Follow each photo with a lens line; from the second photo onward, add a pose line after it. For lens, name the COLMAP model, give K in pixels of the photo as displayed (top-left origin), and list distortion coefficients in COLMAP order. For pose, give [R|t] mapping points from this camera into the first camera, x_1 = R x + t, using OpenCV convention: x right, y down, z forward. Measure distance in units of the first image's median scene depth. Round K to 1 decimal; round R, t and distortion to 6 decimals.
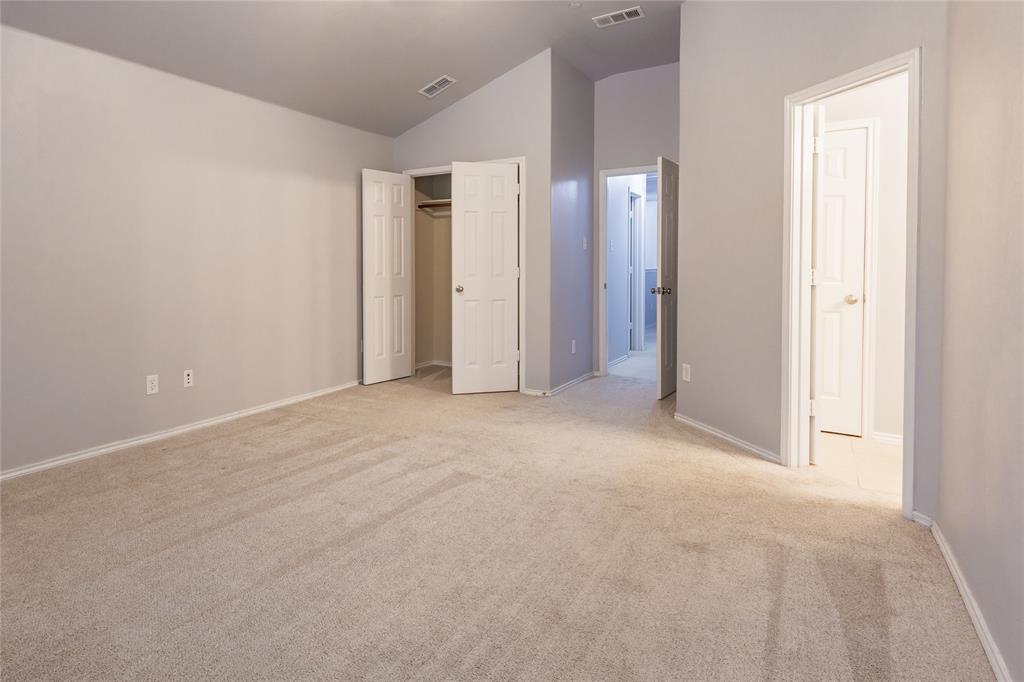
lens RADIAL K [[481.8, 0, 512.0], [0, 481.8, 341.0], [0, 0, 1]] dist [0.001593, 0.000102]
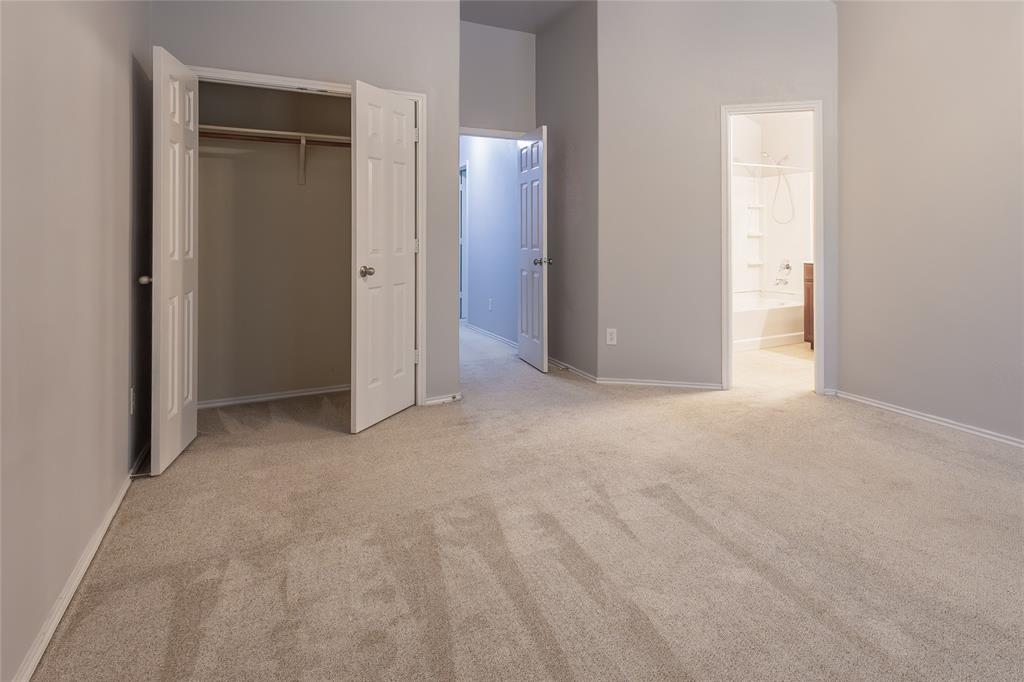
lens RADIAL K [[555.0, 0, 512.8], [0, 555.0, 293.4], [0, 0, 1]] dist [0.022359, -0.000245]
pose [[0.557667, -0.089055, 0.825274, -1.000750], [0.134046, 0.990840, 0.016342, -0.099684], [-0.819170, 0.101511, 0.564496, 0.637417]]
